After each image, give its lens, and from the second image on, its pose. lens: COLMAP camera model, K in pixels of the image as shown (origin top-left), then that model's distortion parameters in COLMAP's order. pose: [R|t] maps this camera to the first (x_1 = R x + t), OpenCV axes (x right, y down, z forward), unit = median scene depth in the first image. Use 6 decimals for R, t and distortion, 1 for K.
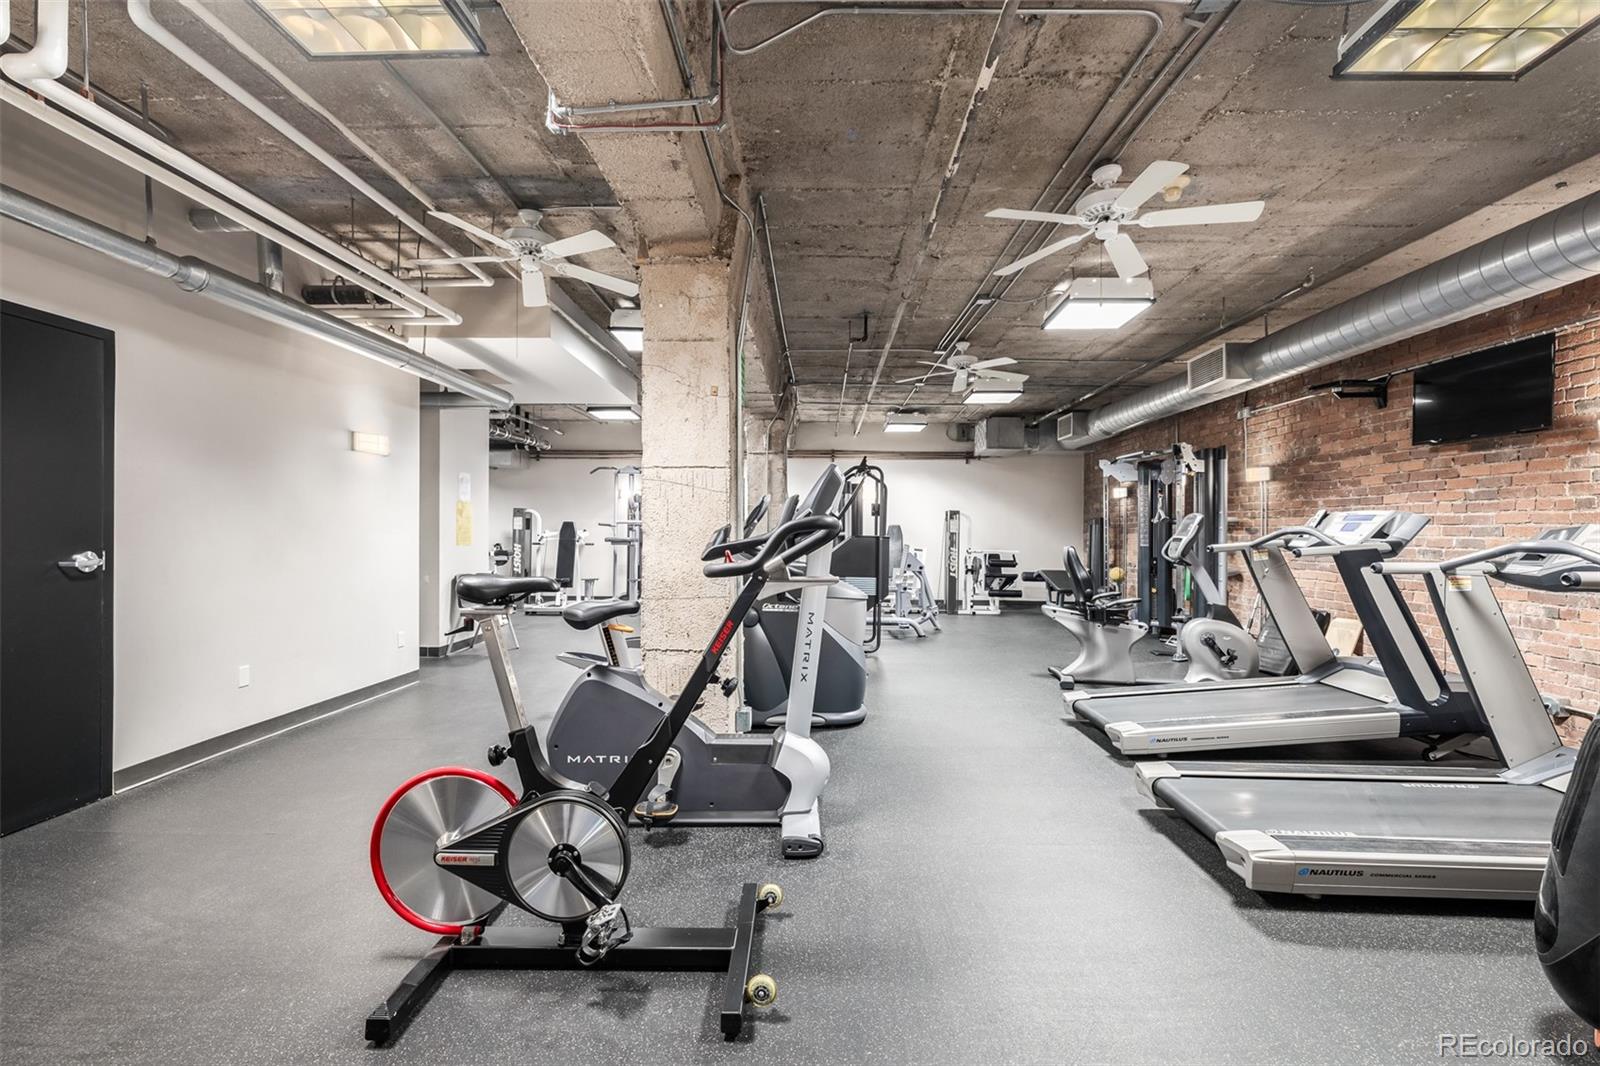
lens RADIAL K [[681.0, 0, 798.5], [0, 681.0, 535.6], [0, 0, 1]] dist [0.003406, -0.000602]
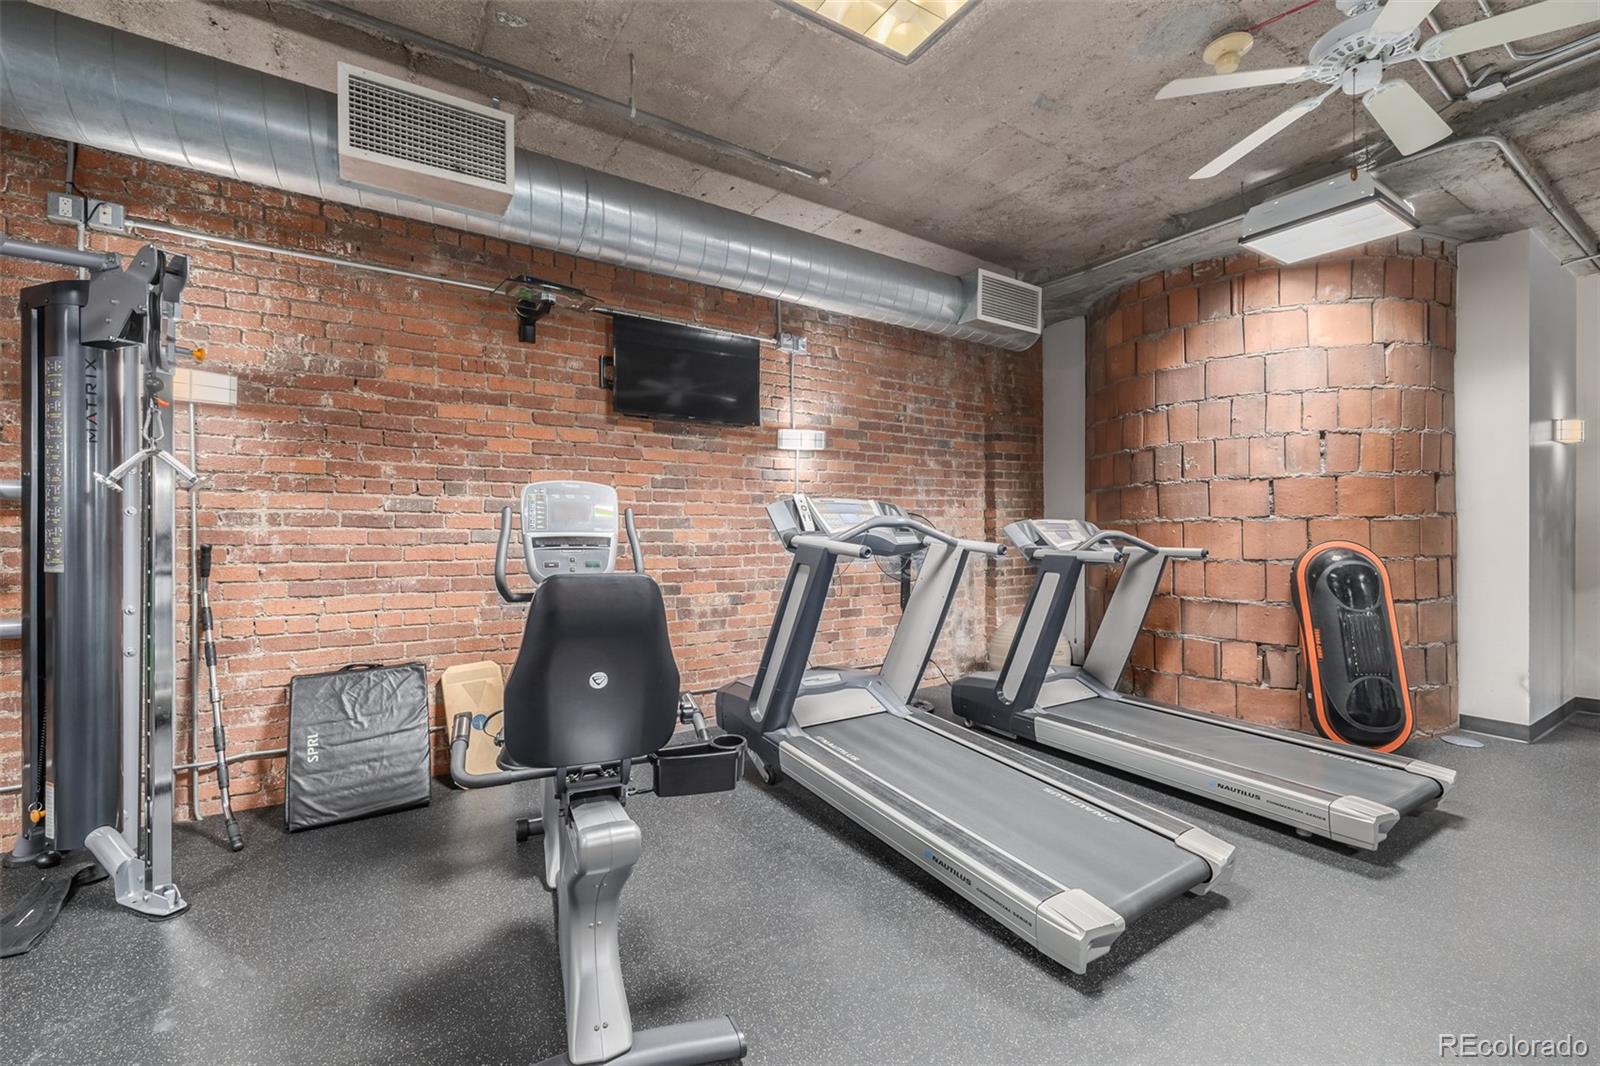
lens RADIAL K [[681.0, 0, 800.7], [0, 681.0, 529.6], [0, 0, 1]] dist [0.003406, -0.000602]
pose [[-0.580061, -0.008030, 0.814533, 0.158913], [0.000554, 0.999947, 0.010253, -0.006342], [-0.814573, 0.006398, -0.580026, 1.382938]]
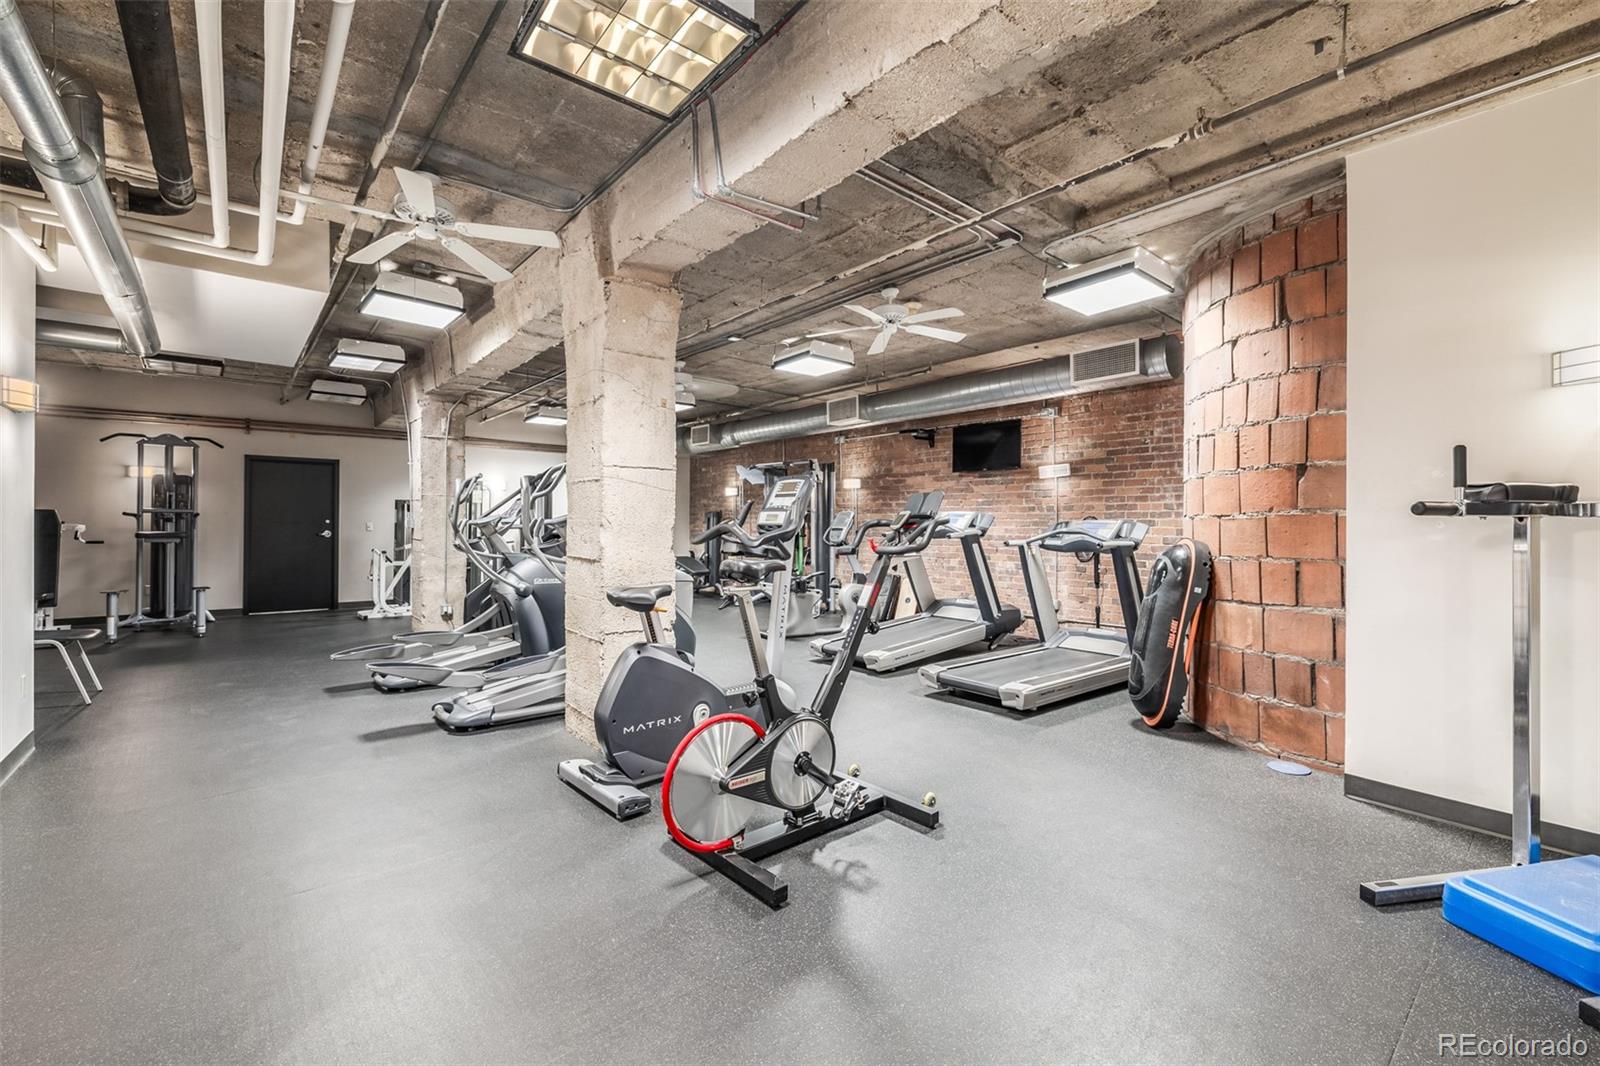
lens RADIAL K [[681.0, 0, 796.9], [0, 681.0, 526.4], [0, 0, 1]] dist [0.003406, -0.000602]
pose [[0.752163, -0.004082, 0.658964, -0.542947], [0.003862, 0.999991, 0.001787, -0.002893], [-0.658966, 0.001201, 0.752172, -0.014450]]
